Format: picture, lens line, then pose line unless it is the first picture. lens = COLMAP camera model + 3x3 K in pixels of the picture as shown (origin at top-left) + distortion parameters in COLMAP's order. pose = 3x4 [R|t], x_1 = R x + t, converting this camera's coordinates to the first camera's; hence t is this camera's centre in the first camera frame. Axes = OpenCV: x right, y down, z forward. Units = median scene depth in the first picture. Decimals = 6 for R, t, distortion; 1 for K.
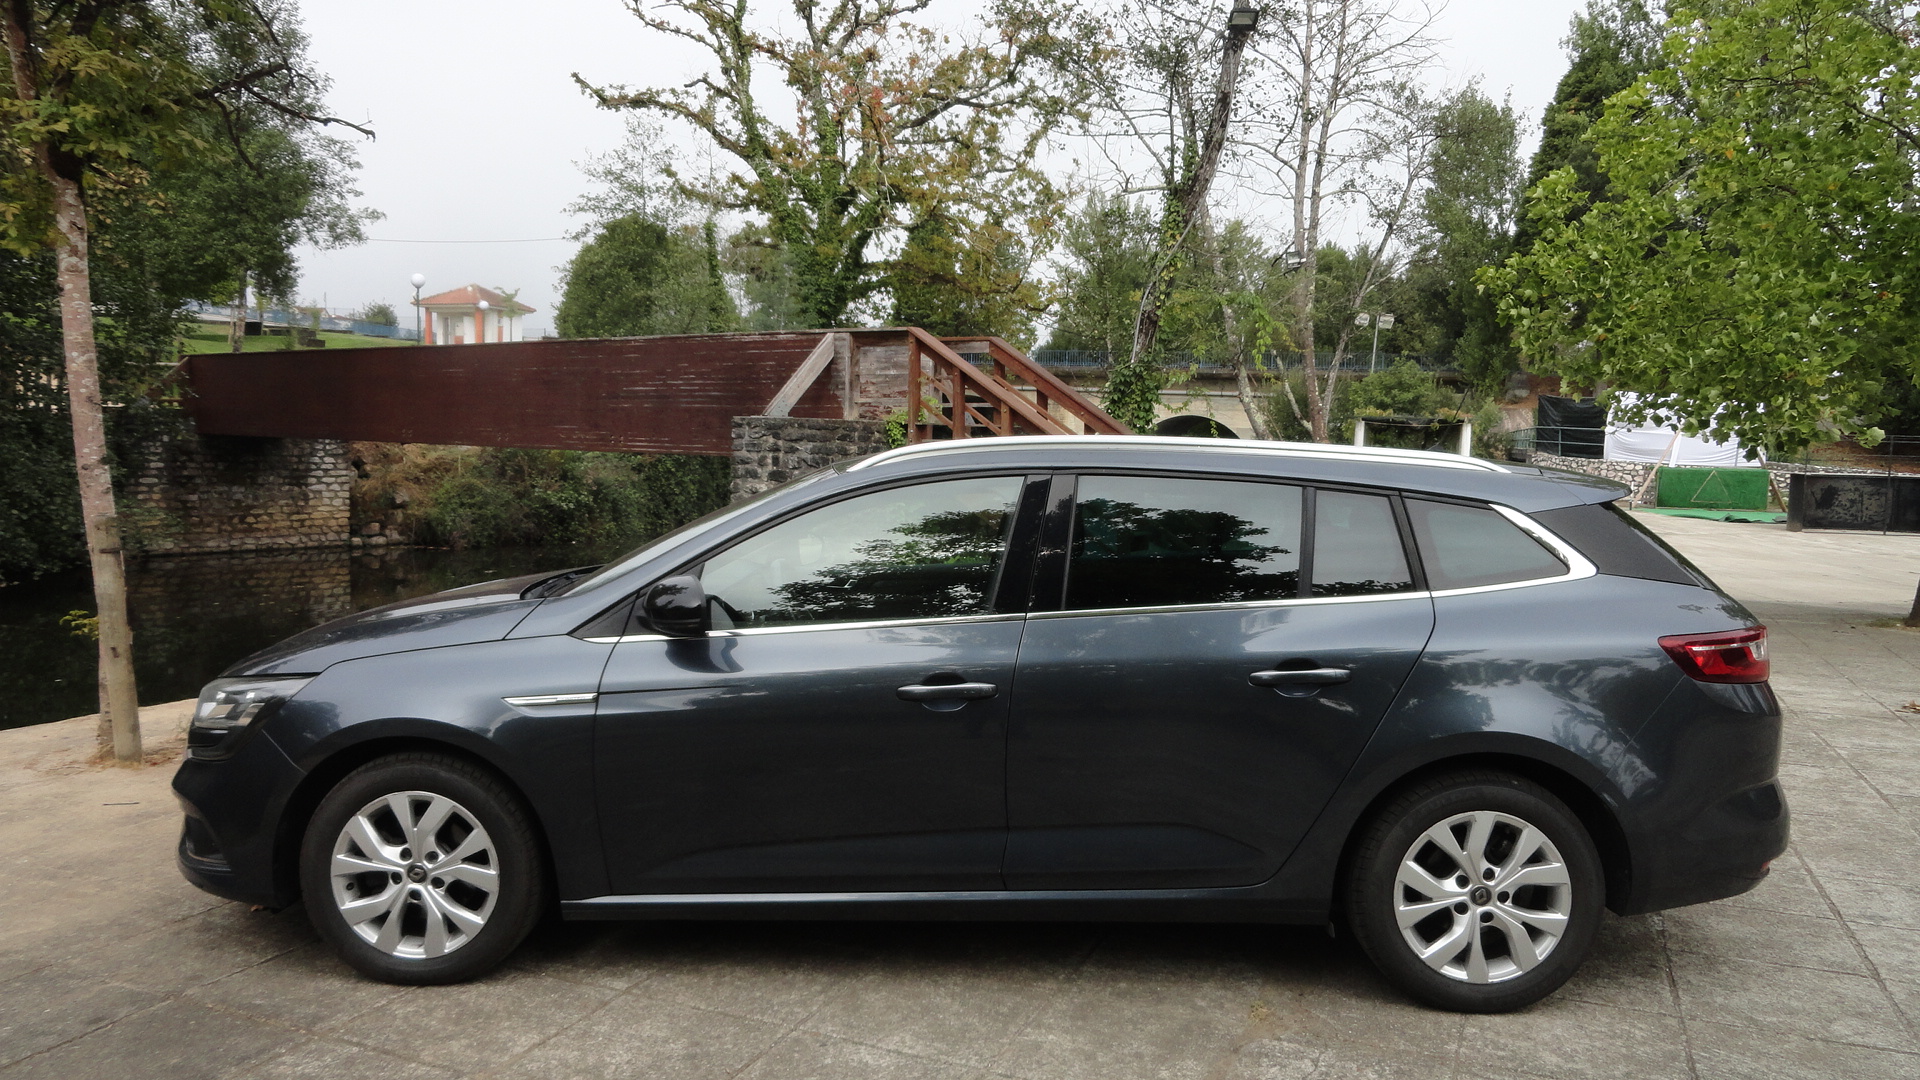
lens RADIAL K [[1326.1, 0, 967.5], [0, 1326.1, 544.7], [0, 0, 1]] dist [-0.000918, 0.003020]
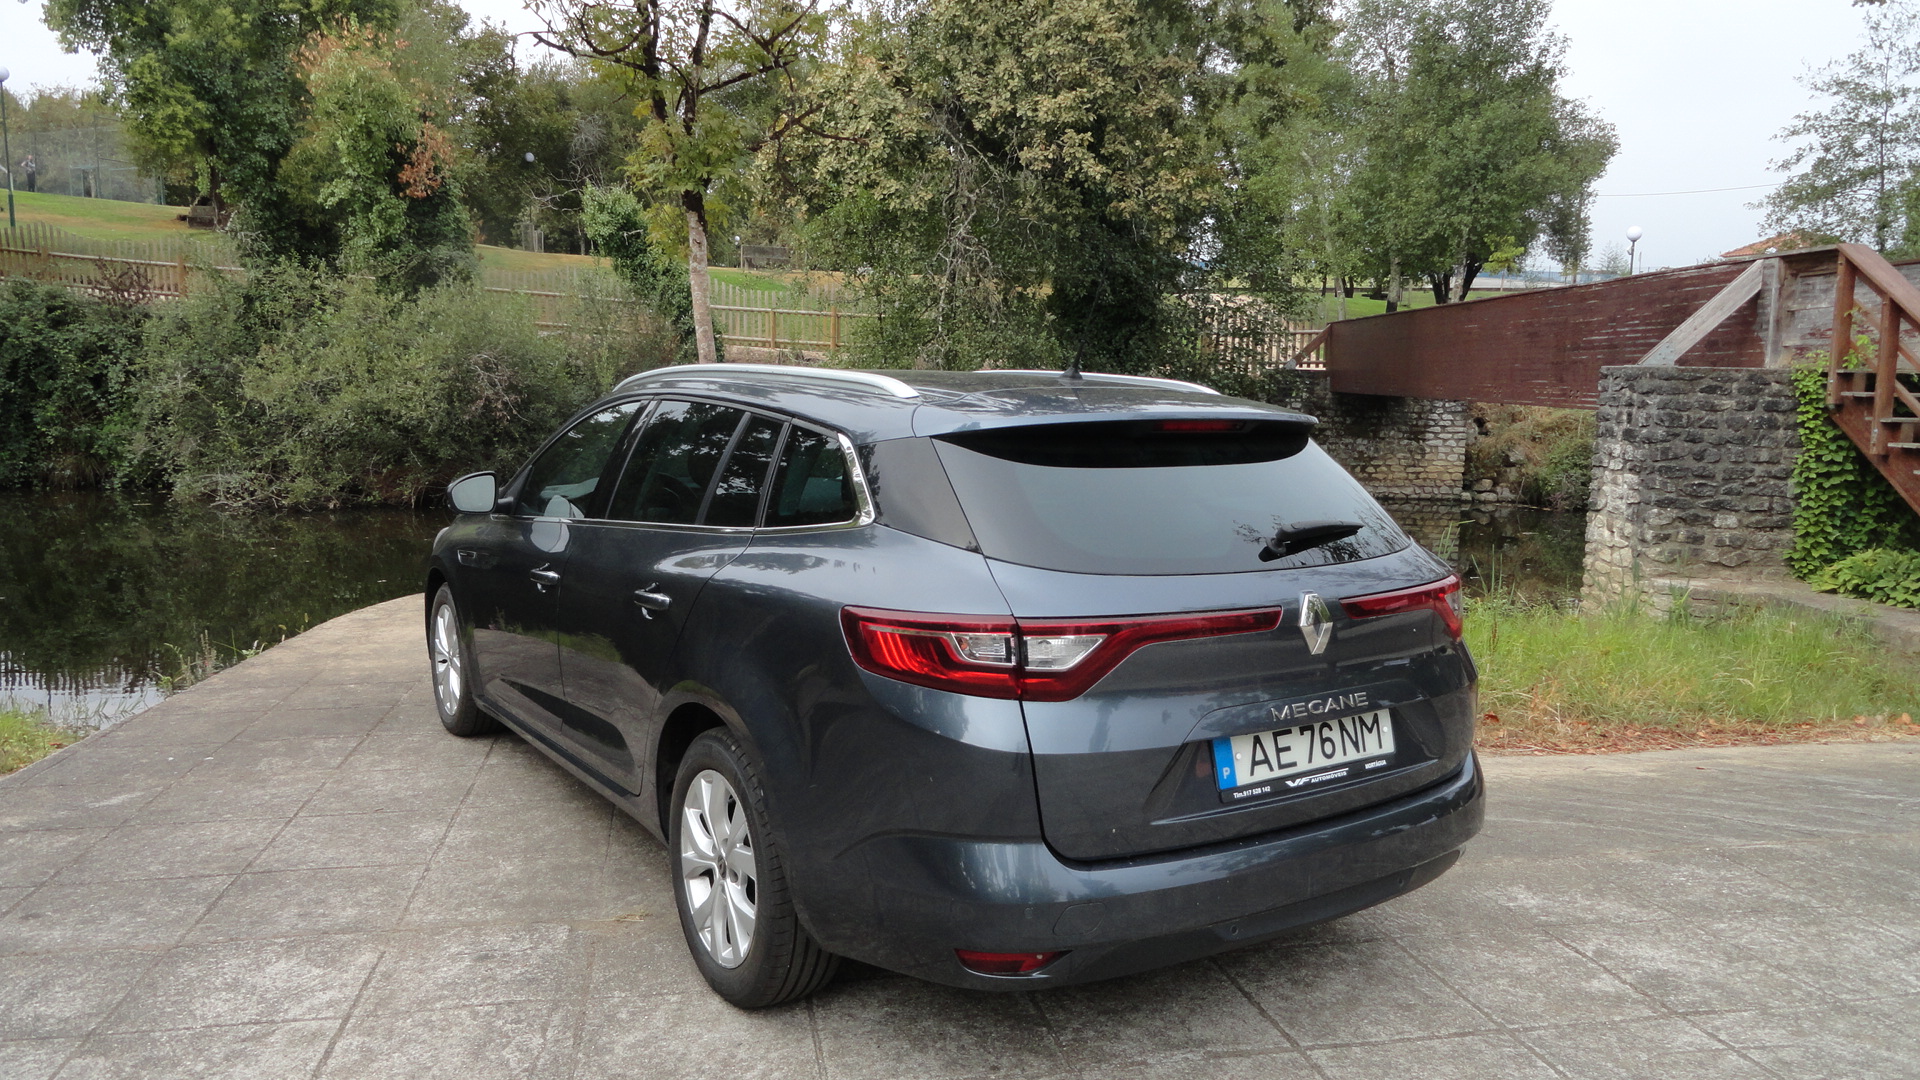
lens RADIAL K [[1326.1, 0, 966.5], [0, 1326.1, 542.0], [0, 0, 1]] dist [-0.000918, 0.003020]
pose [[0.576578, 0.089880, -0.812083, 0.167900], [-0.069404, 0.995726, 0.060928, -0.002945], [0.814089, 0.021232, 0.580352, 0.085447]]
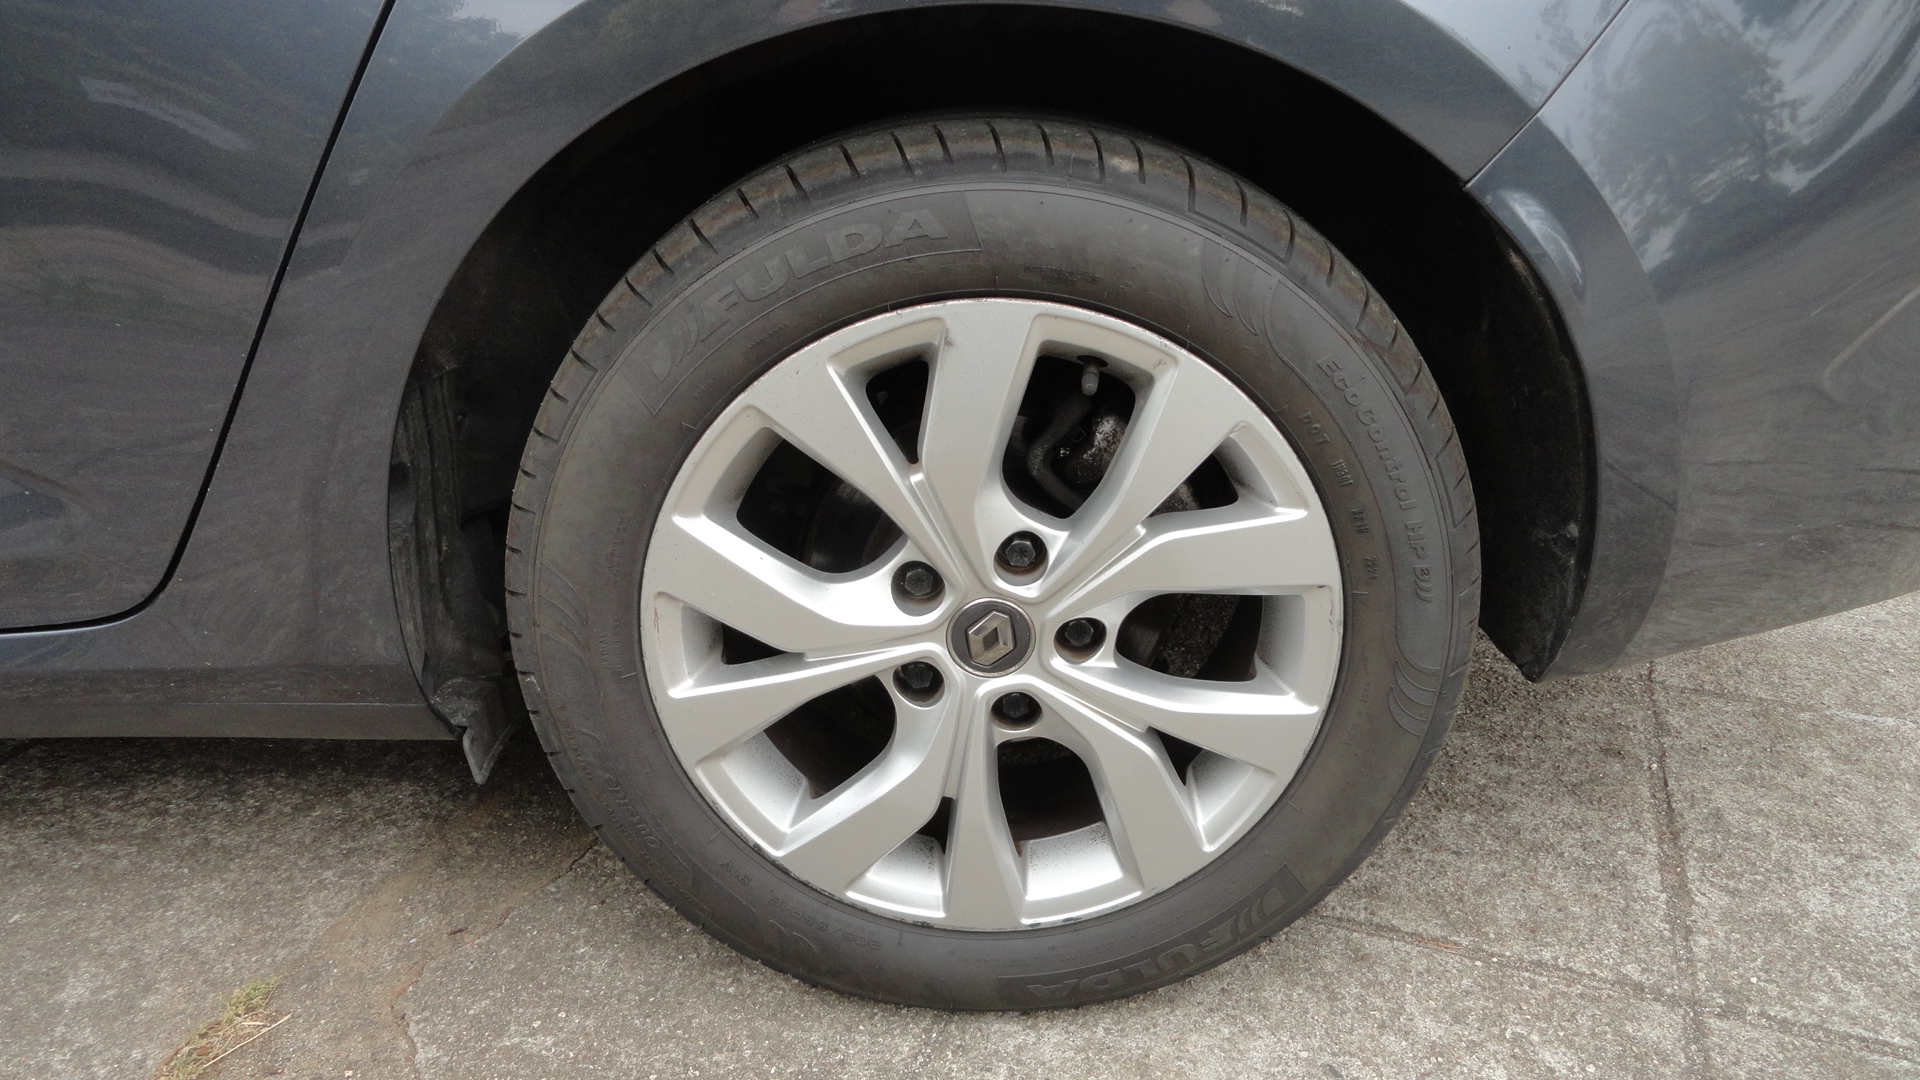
lens RADIAL K [[1326.1, 0, 961.4], [0, 1326.1, 537.4], [0, 0, 1]] dist [-0.000918, 0.003020]
pose [[0.999535, -0.026636, 0.014818, 0.053135], [0.020452, 0.946555, 0.321895, 0.023158], [-0.022600, -0.321442, 0.946660, 0.107504]]
